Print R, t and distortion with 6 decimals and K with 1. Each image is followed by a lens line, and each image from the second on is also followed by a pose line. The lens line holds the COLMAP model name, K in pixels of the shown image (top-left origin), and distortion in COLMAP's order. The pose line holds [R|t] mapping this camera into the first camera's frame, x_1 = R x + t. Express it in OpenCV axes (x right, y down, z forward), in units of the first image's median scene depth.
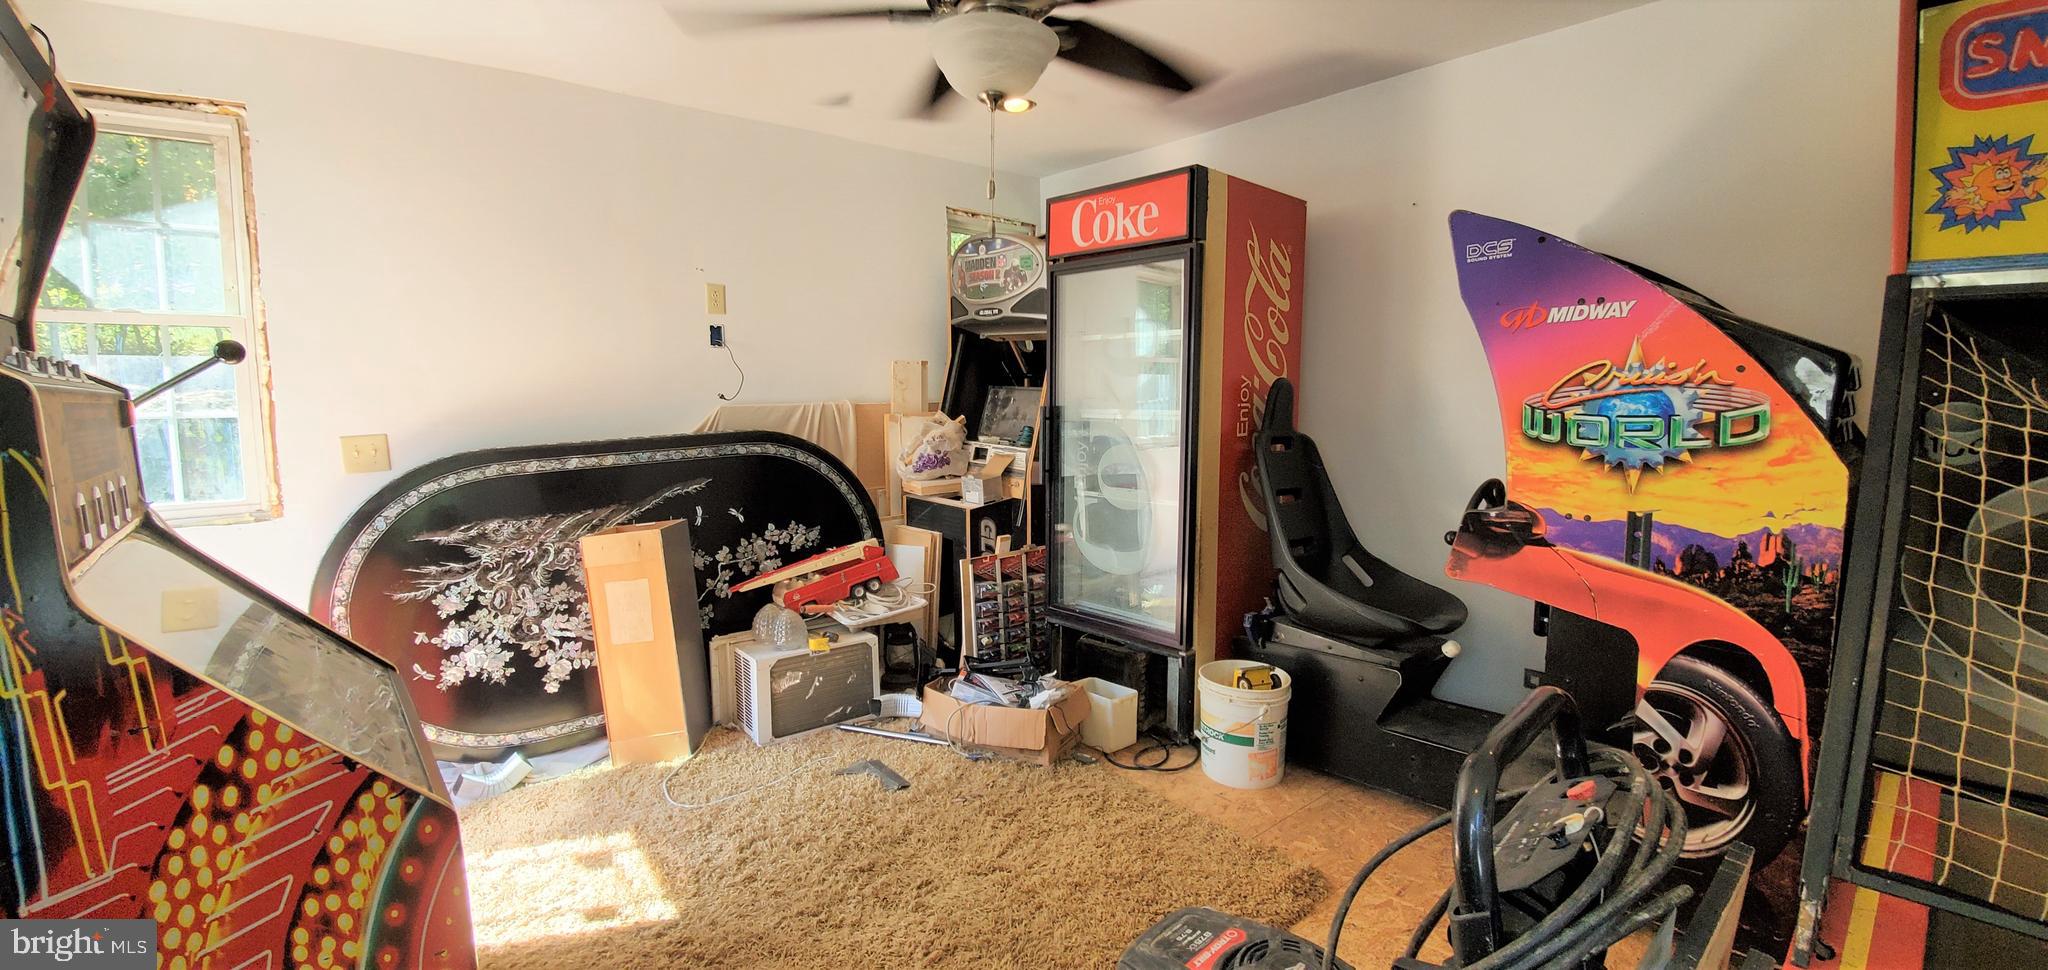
lens RADIAL K [[816.8, 0, 1024.0], [0, 816.8, 485.0], [0, 0, 1]] dist [-0.000493, -0.011888]
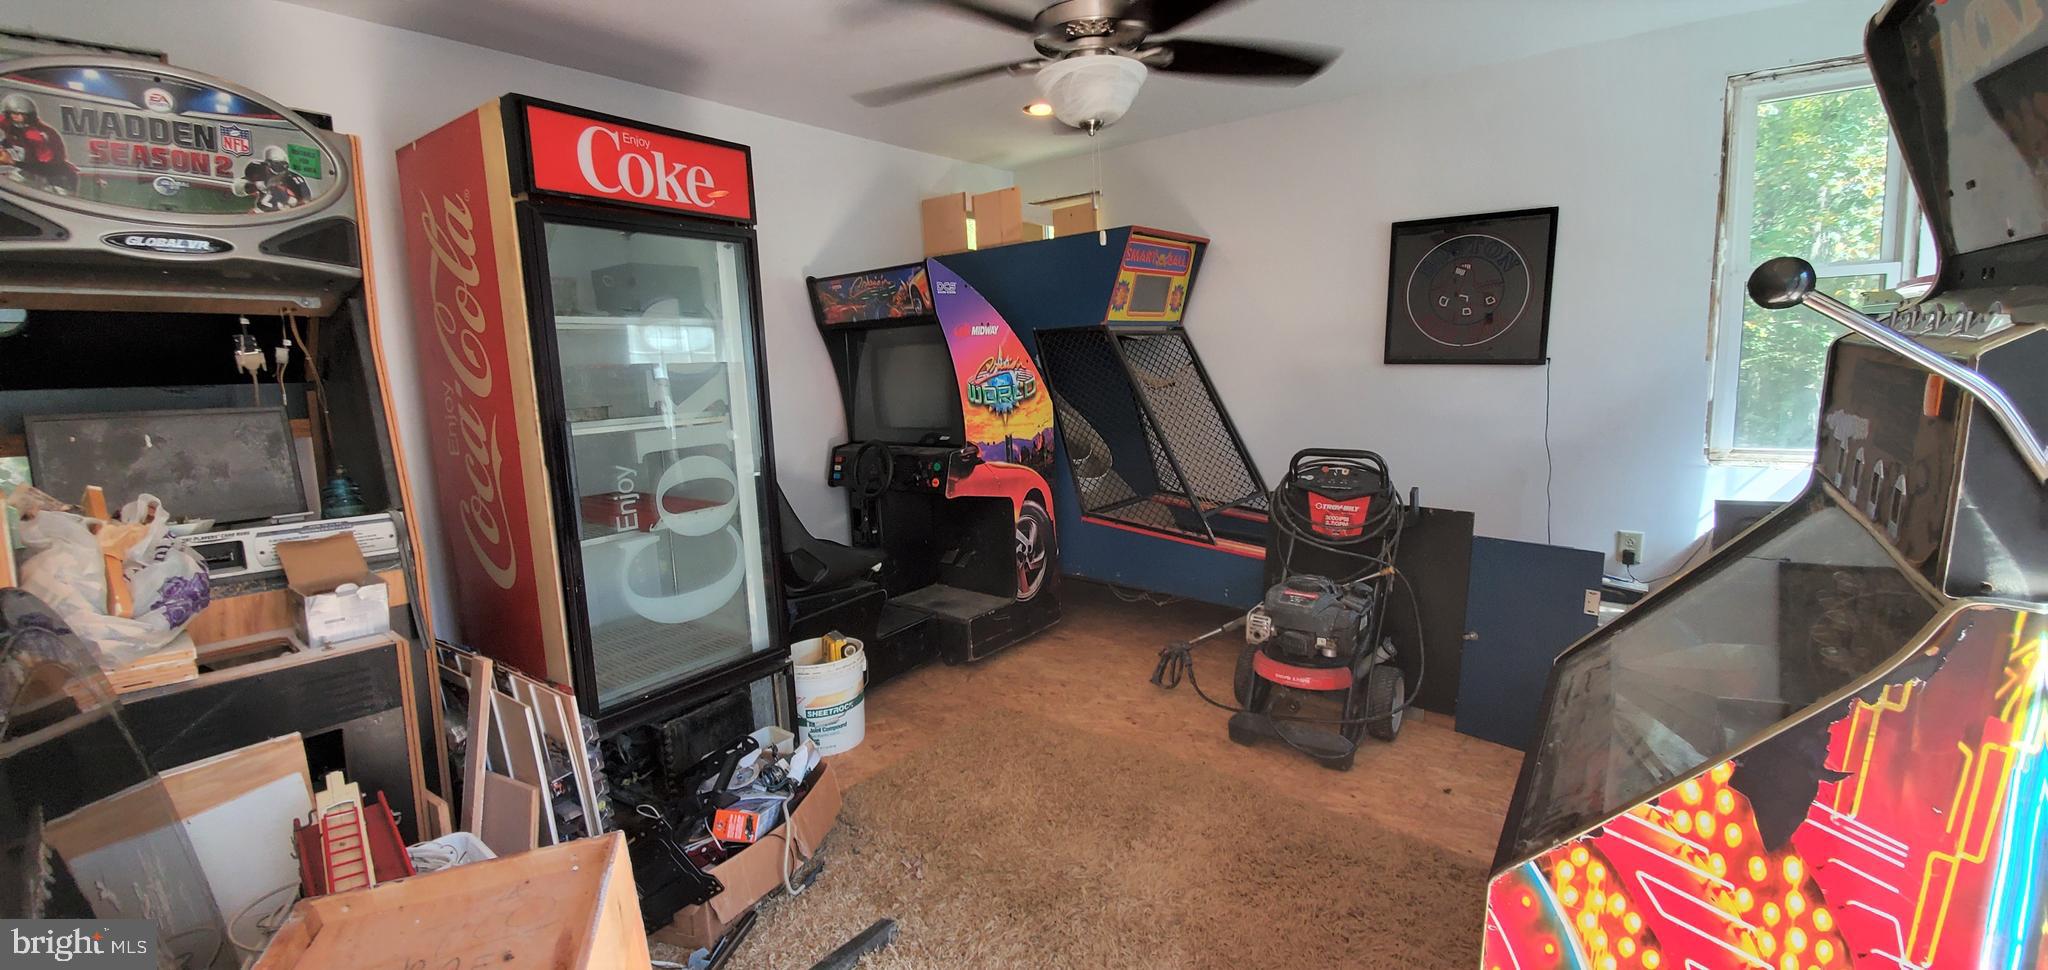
lens RADIAL K [[816.8, 0, 1024.0], [0, 816.8, 485.0], [0, 0, 1]] dist [-0.000493, -0.011888]
pose [[-0.196917, -0.133309, 0.971315, -1.150908], [0.157046, 0.973631, 0.165466, -0.165391], [-0.967761, 0.185124, -0.170789, 1.299974]]
